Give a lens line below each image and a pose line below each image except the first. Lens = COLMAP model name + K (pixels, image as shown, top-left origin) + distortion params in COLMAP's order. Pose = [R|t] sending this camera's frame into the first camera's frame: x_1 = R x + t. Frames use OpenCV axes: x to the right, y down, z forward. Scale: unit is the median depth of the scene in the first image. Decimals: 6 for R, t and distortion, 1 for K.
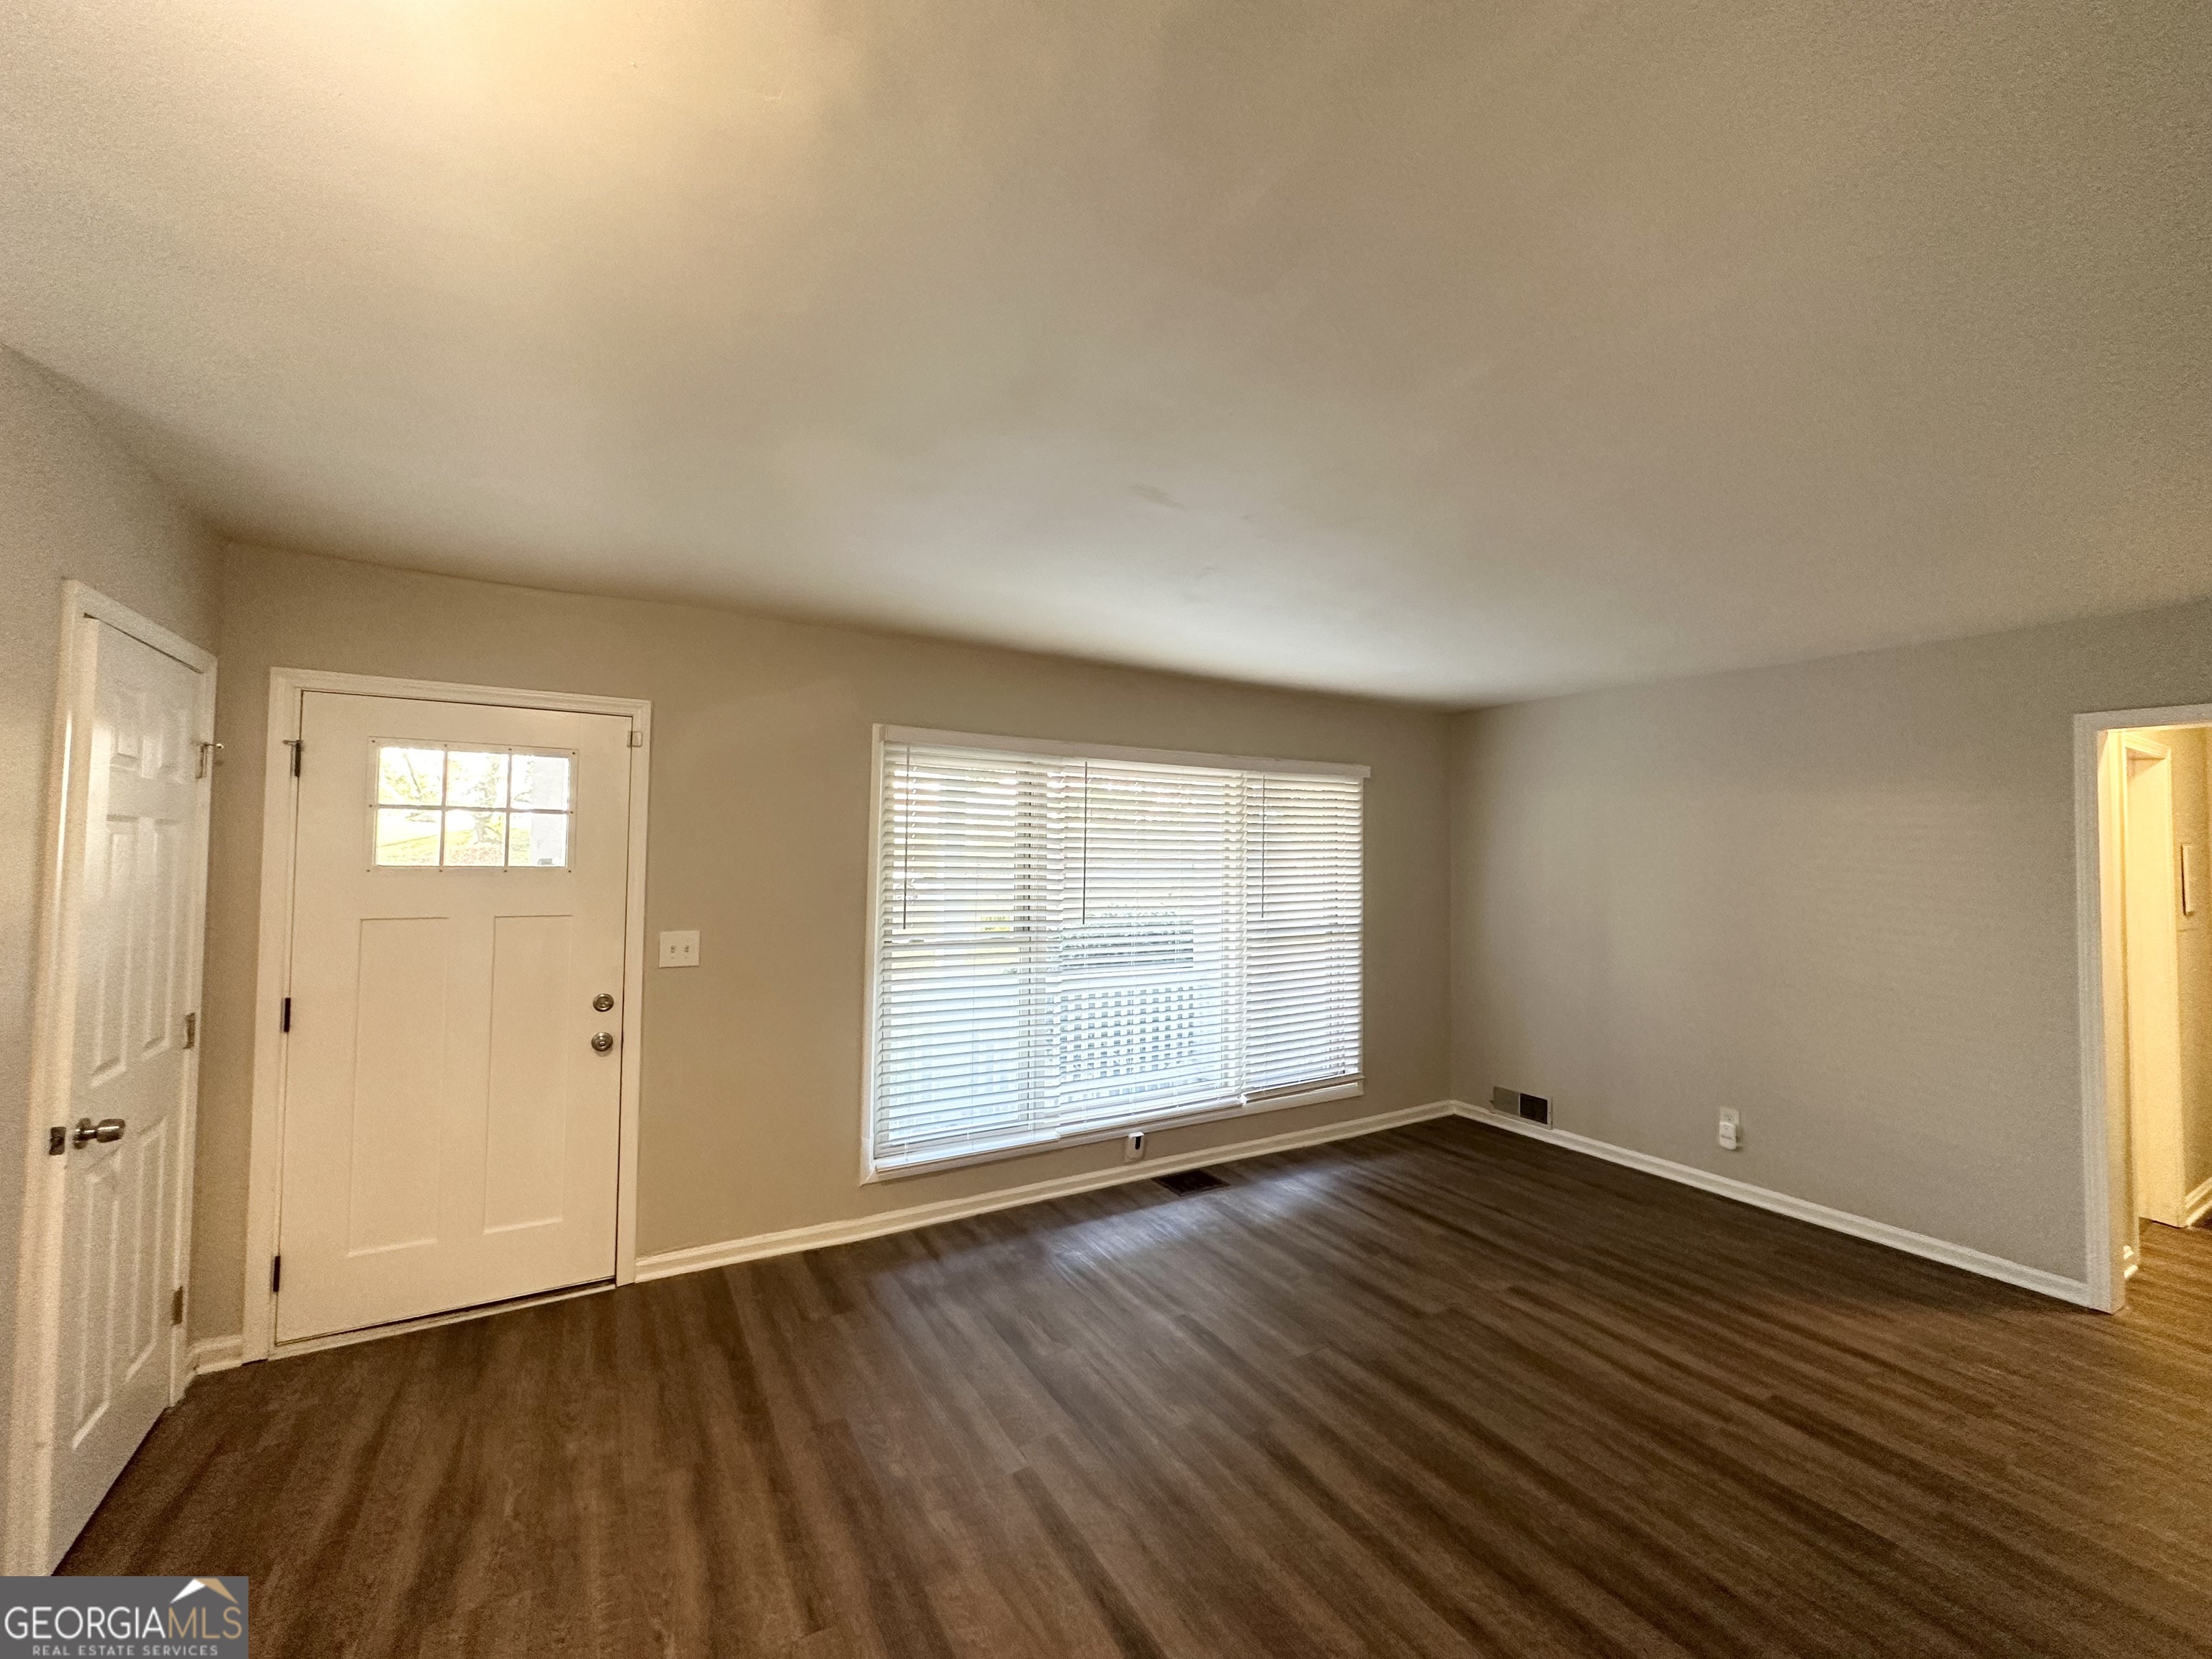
lens RADIAL K [[884.4, 0, 1106.0], [0, 884.4, 829.5], [0, 0, 1]] dist [-0.001408, -0.000383]
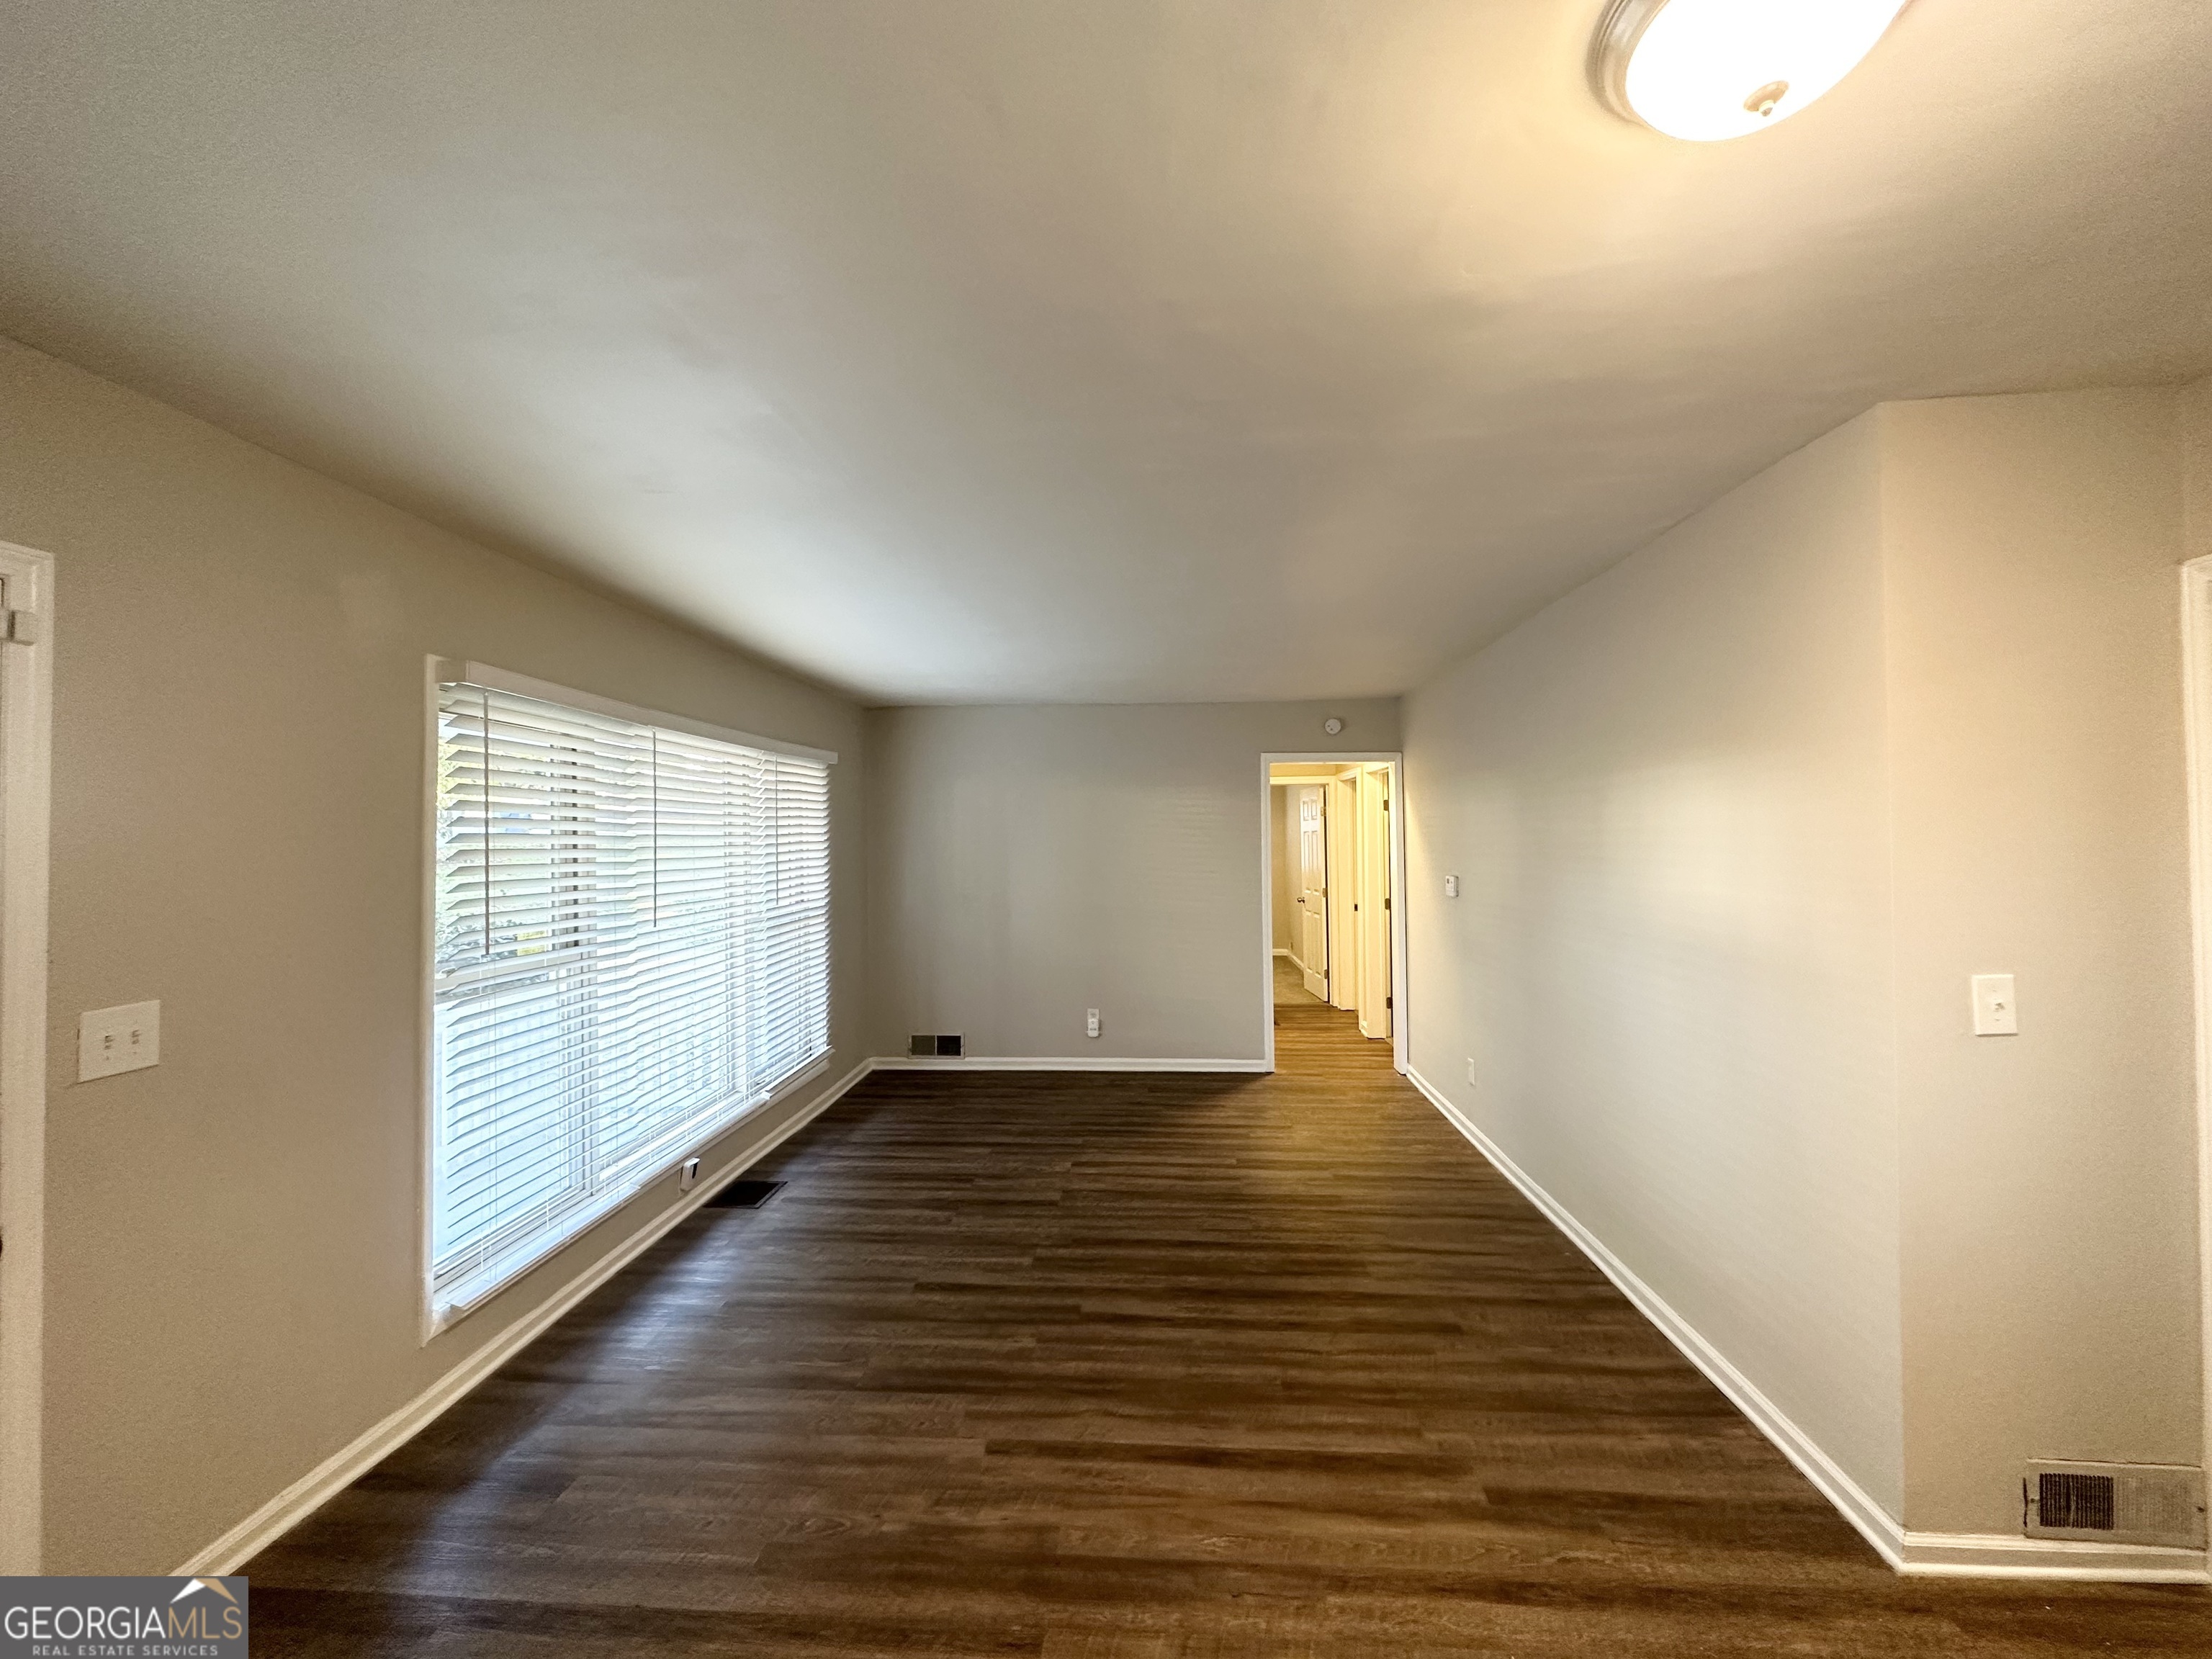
lens RADIAL K [[884.4, 0, 1106.0], [0, 884.4, 829.5], [0, 0, 1]] dist [-0.001408, -0.000383]
pose [[0.556701, -0.009356, 0.830661, -0.556899], [-0.008451, 0.999821, 0.016925, -0.002745], [-0.830670, -0.016442, 0.556522, 0.213737]]
